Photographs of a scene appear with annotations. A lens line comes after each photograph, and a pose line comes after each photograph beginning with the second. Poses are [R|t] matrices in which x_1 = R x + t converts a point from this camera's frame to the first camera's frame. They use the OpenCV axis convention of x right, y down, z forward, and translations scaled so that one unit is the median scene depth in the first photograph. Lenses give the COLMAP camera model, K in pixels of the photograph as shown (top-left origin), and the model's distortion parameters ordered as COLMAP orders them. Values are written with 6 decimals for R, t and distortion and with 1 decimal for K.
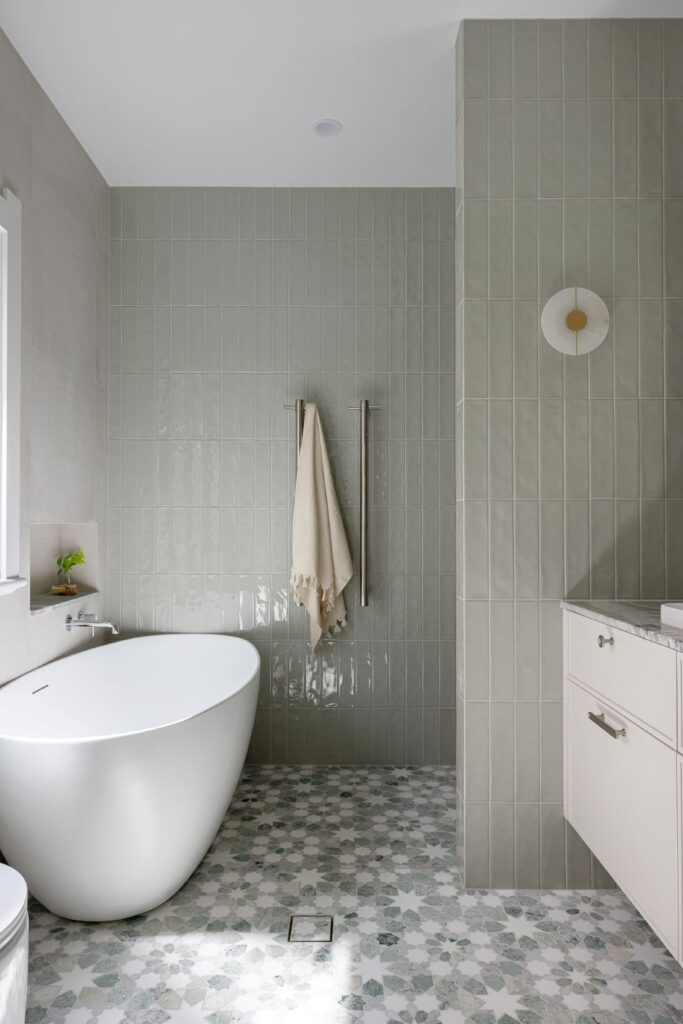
lens RADIAL K [[688.7, 0, 341.5], [0, 688.7, 512.0], [0, 0, 1]] dist [-0.003963, 0.001689]
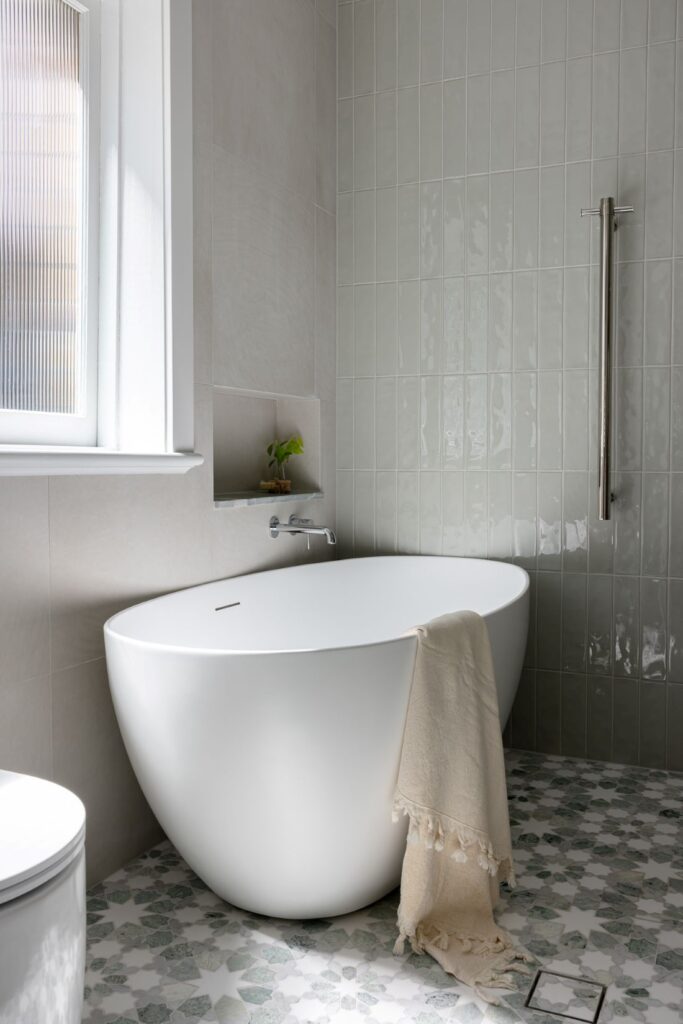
lens RADIAL K [[916.7, 0, 338.5], [0, 916.7, 491.0], [0, 0, 1]] dist [-0.000382, 0.006642]
pose [[0.911943, 0.013574, -0.410093, 0.080445], [0.005844, 0.998922, 0.046061, 0.084392], [0.410276, -0.044402, 0.910880, 0.138273]]
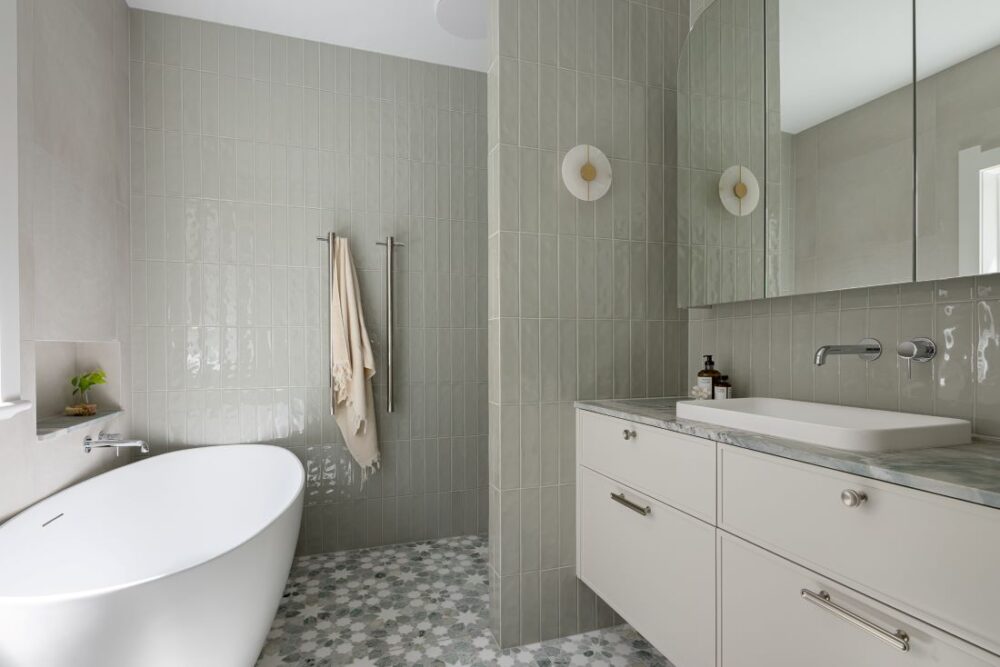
lens RADIAL K [[485.5, 0, 491.4], [0, 485.5, 349.8], [0, 0, 1]] dist [0.001822, -0.001286]
pose [[0.948774, -0.006421, 0.315889, -0.081275], [-0.000043, 0.999791, 0.020452, 0.016041], [-0.315954, -0.019418, 0.948576, 0.196073]]
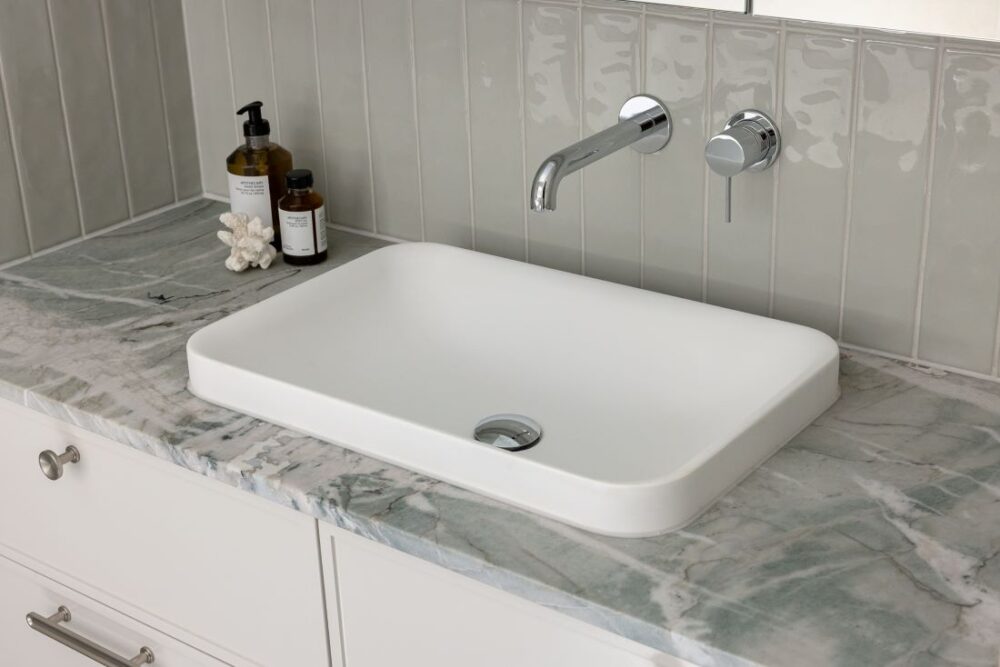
lens RADIAL K [[1486.8, 0, 500.0], [0, 1486.8, 333.5], [0, 0, 1]] dist [0.011026, 0.033953]
pose [[0.603829, -0.335502, 0.723069, -0.032933], [0.022087, 0.913803, 0.405557, -0.150029], [-0.796808, -0.228917, 0.559191, 0.253954]]
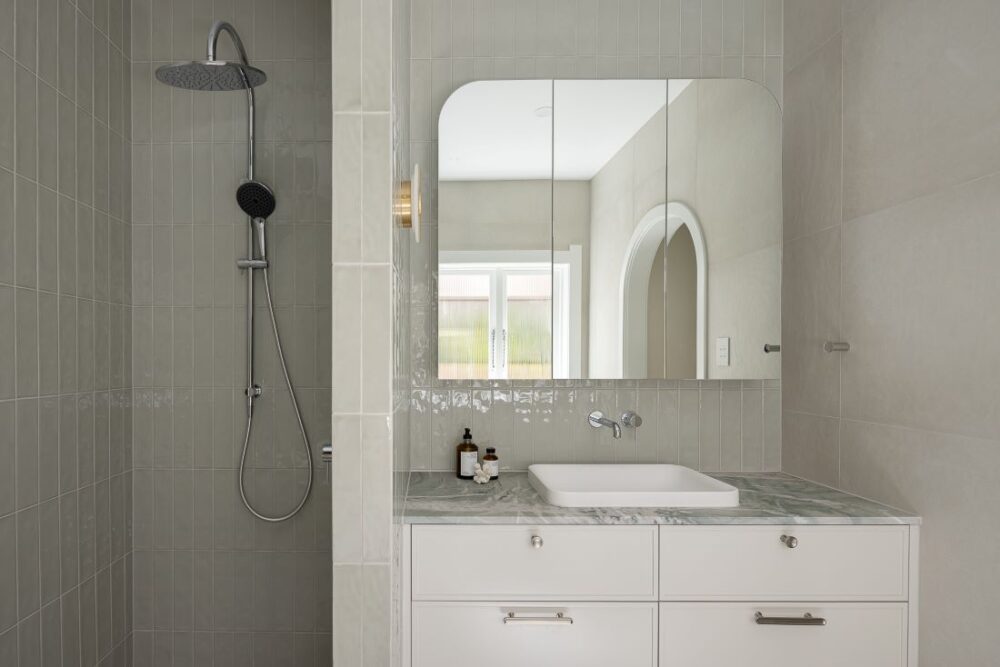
lens RADIAL K [[488.8, 0, 422.6], [0, 488.8, 360.5], [0, 0, 1]] dist [0.001407, -0.000069]
pose [[0.015346, -0.004365, 0.999873, -0.259963], [-0.014791, 0.999880, 0.004592, -0.062651], [-0.999773, -0.014860, 0.015280, 0.835780]]
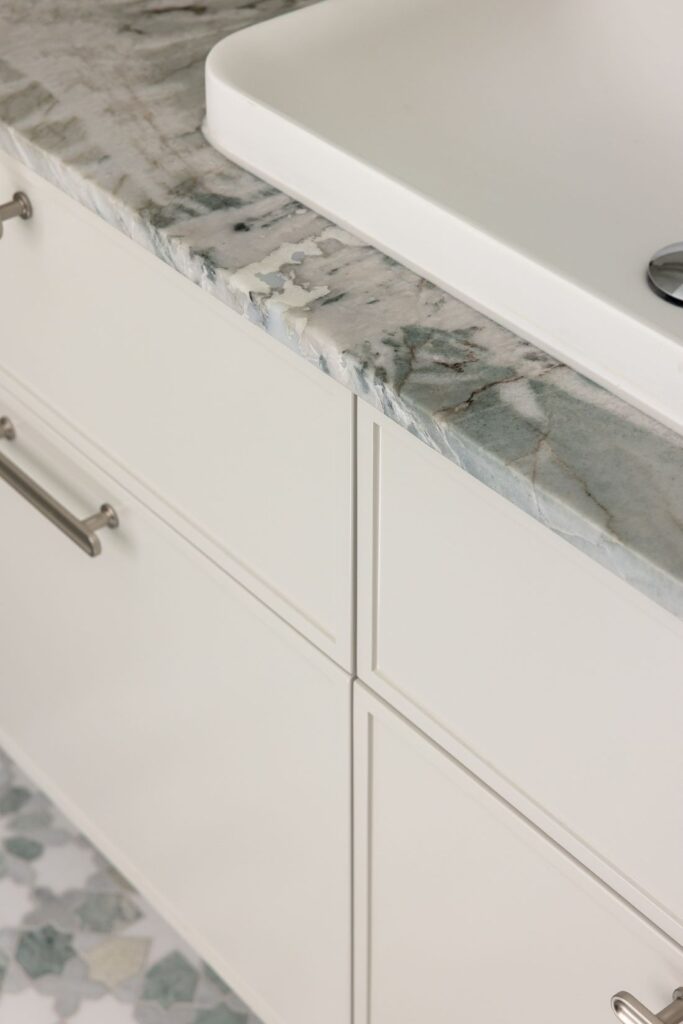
lens RADIAL K [[1985.7, 0, 341.5], [0, 1985.7, 512.0], [0, 0, 1]] dist [0.013481, 0.231875]
pose [[0.778554, -0.390533, 0.491262, 0.060539], [-0.006155, 0.778001, 0.628232, -0.129110], [-0.627548, -0.492136, 0.603312, 0.312784]]
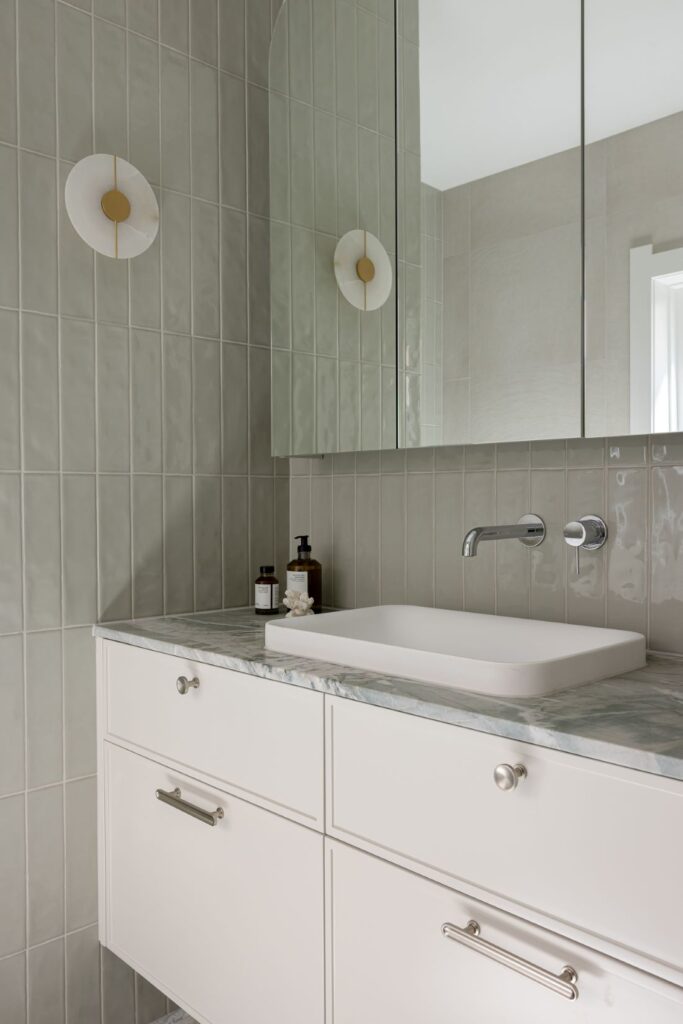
lens RADIAL K [[827.6, 0, 341.5], [0, 827.6, 512.0], [0, 0, 1]] dist [-0.003649, -0.000919]
pose [[0.729351, -0.016877, 0.683931, -0.044611], [-0.004448, 0.999558, 0.029409, -0.005046], [-0.684125, -0.024491, 0.728954, 0.217954]]
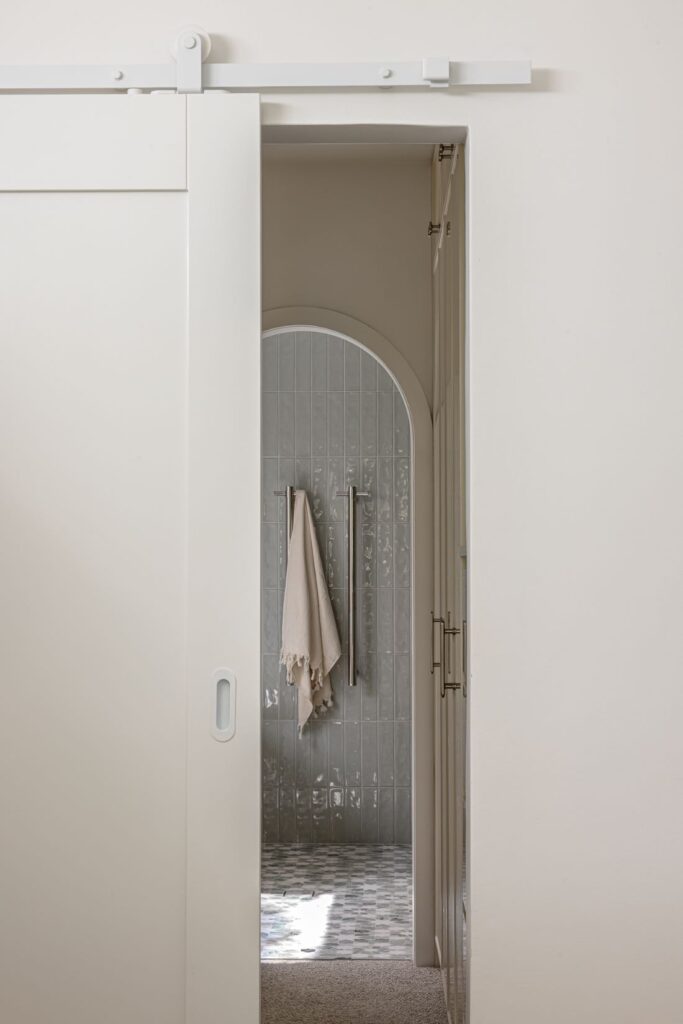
lens RADIAL K [[1985.7, 0, 341.5], [0, 1985.7, 512.0], [0, 0, 1]] dist [0.013481, 0.231875]
pose [[0.999470, -0.002899, -0.032410, 0.141361], [0.002382, 0.999869, -0.015987, -0.095502], [0.032452, 0.015901, 0.999347, -2.460522]]
